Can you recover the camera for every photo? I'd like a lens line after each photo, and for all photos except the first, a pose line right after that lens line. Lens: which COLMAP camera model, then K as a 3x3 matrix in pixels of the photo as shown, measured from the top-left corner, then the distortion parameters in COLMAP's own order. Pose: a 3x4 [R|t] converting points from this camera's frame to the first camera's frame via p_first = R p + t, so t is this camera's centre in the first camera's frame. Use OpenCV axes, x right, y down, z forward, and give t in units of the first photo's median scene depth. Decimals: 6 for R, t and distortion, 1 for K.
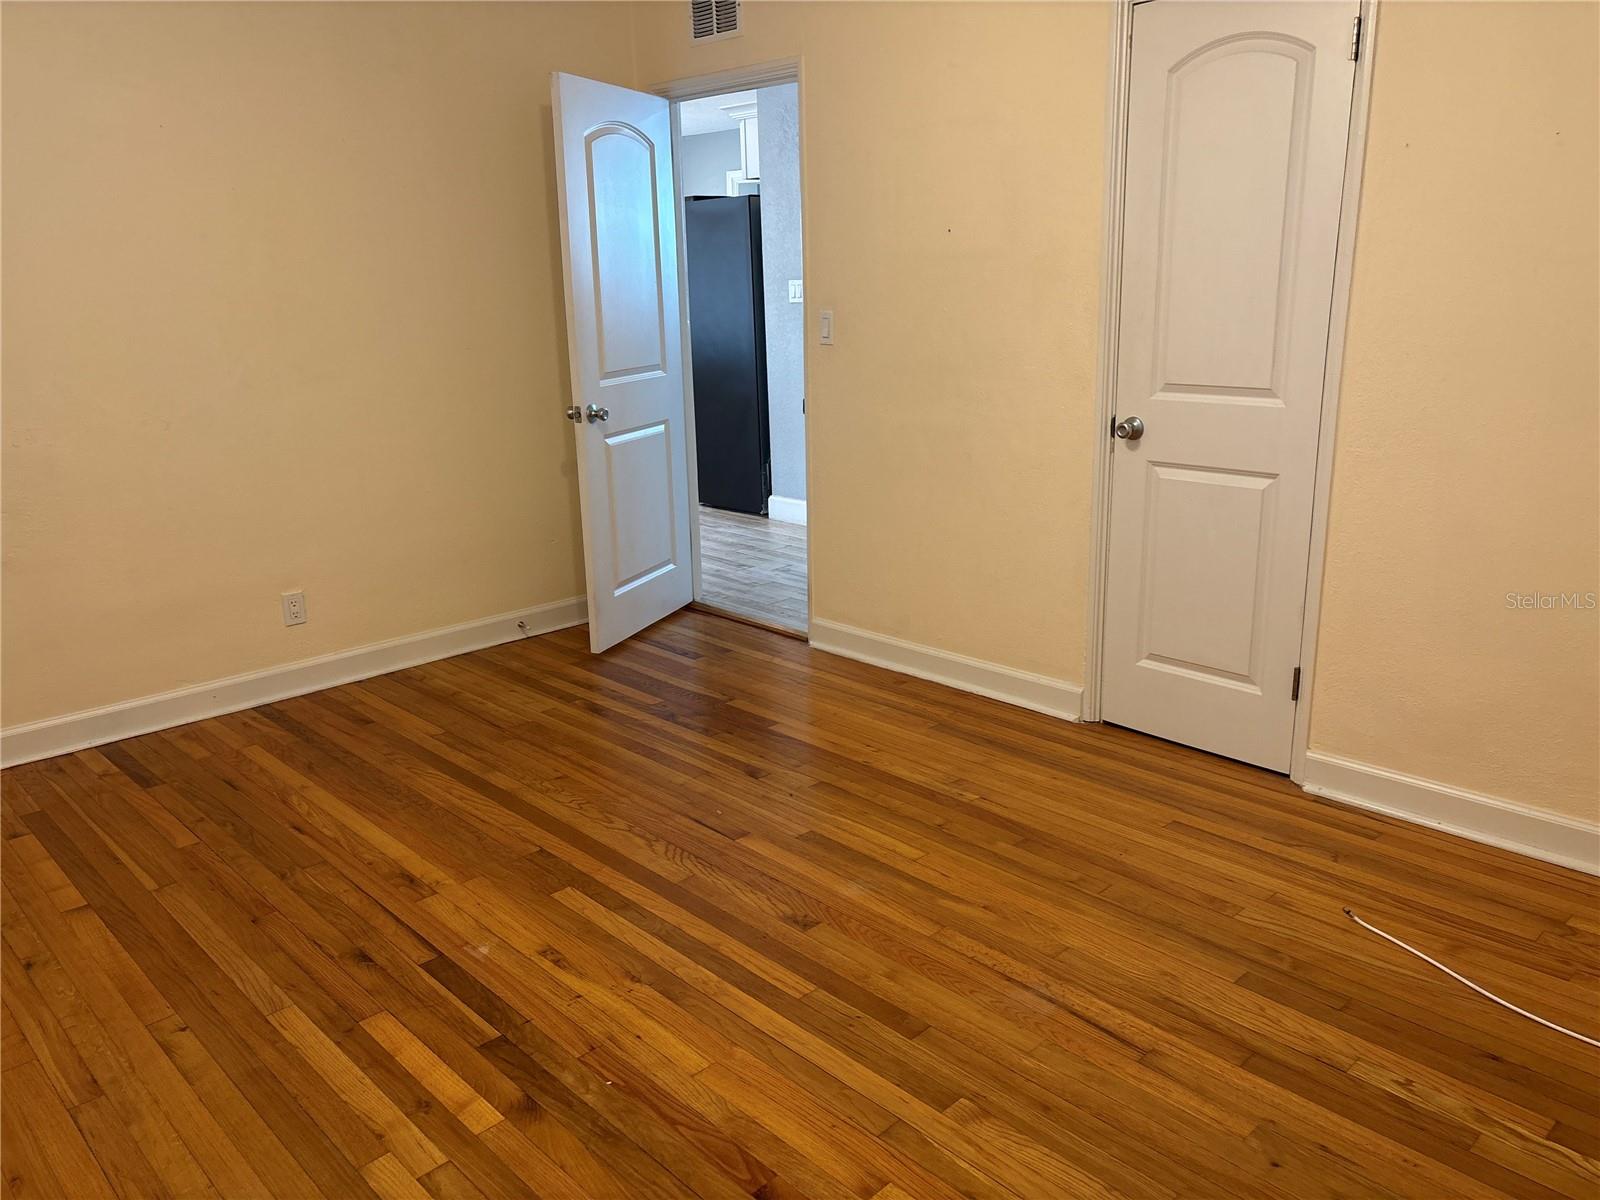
lens RADIAL K [[1202.9, 0, 796.4], [0, 1202.9, 606.9], [0, 0, 1]] dist [0.076855, -0.081634]
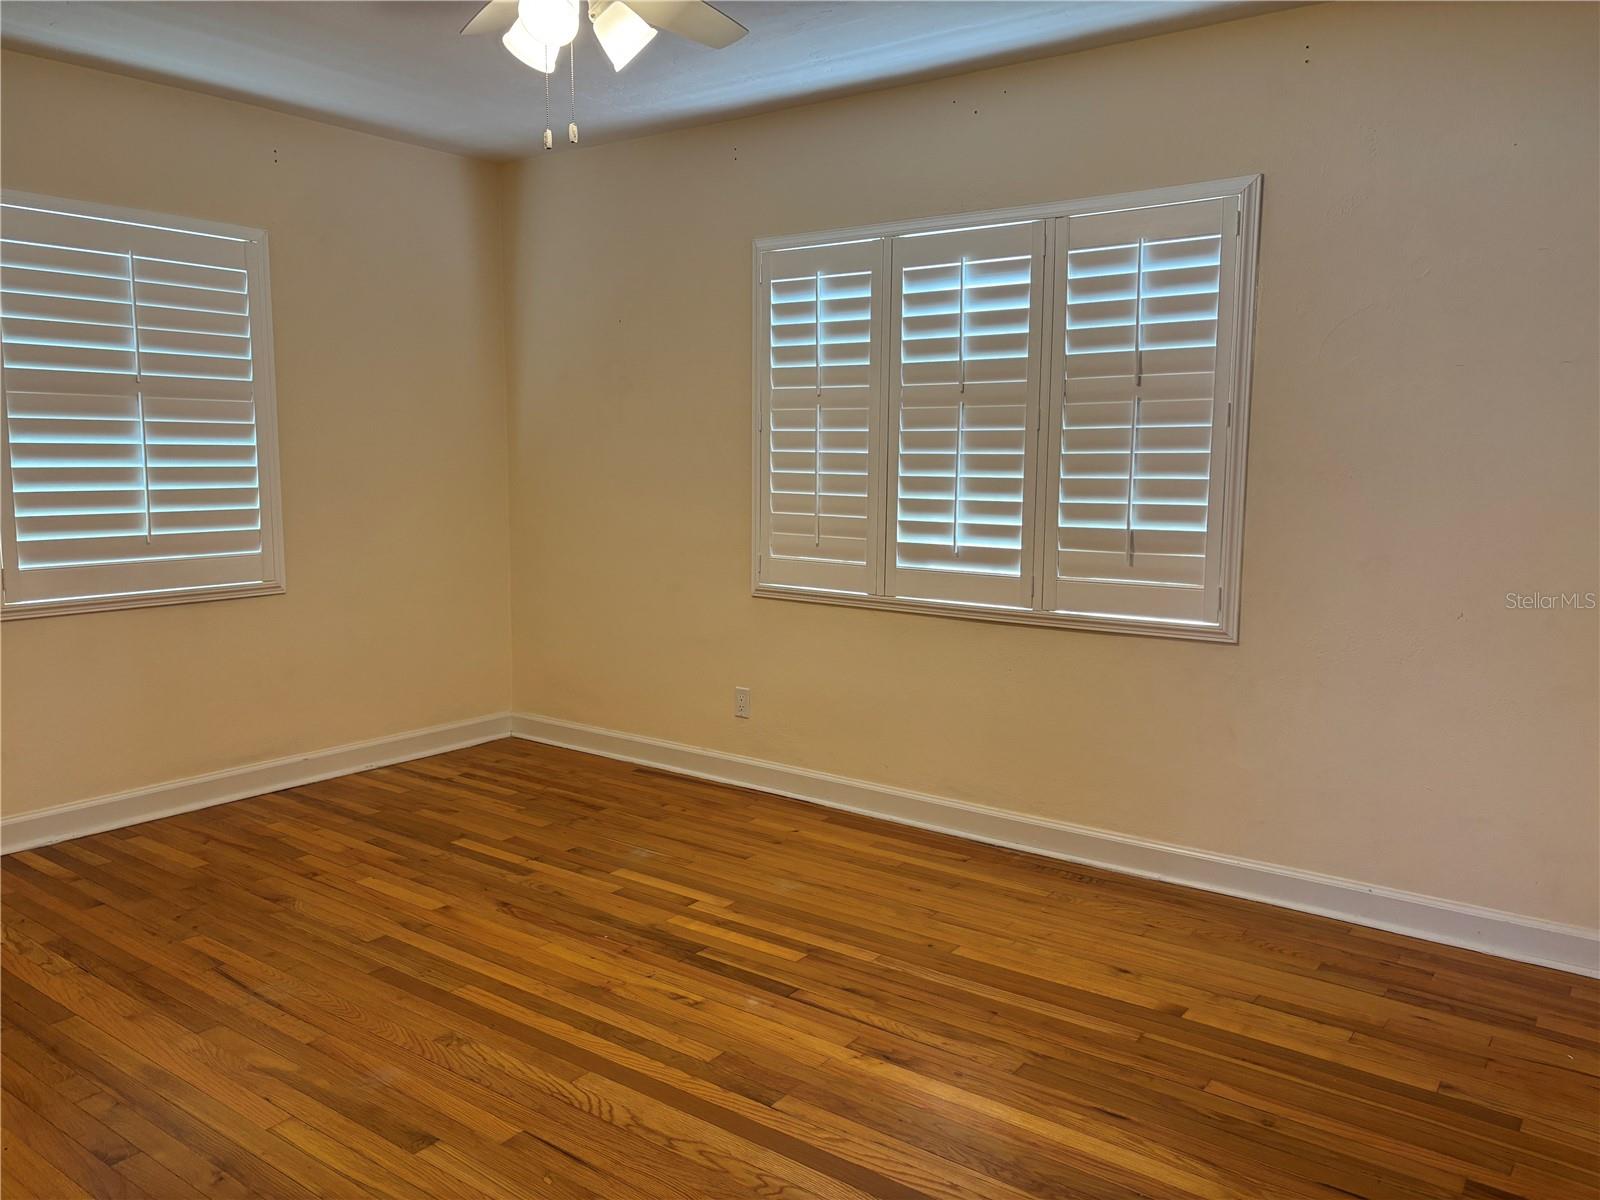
lens RADIAL K [[1202.9, 0, 796.4], [0, 1202.9, 606.9], [0, 0, 1]] dist [0.076855, -0.081634]
pose [[-0.984317, 0.038936, -0.172058, -0.113566], [-0.033956, 0.915282, 0.401380, -0.473796], [0.173109, 0.400928, -0.899606, 1.778682]]
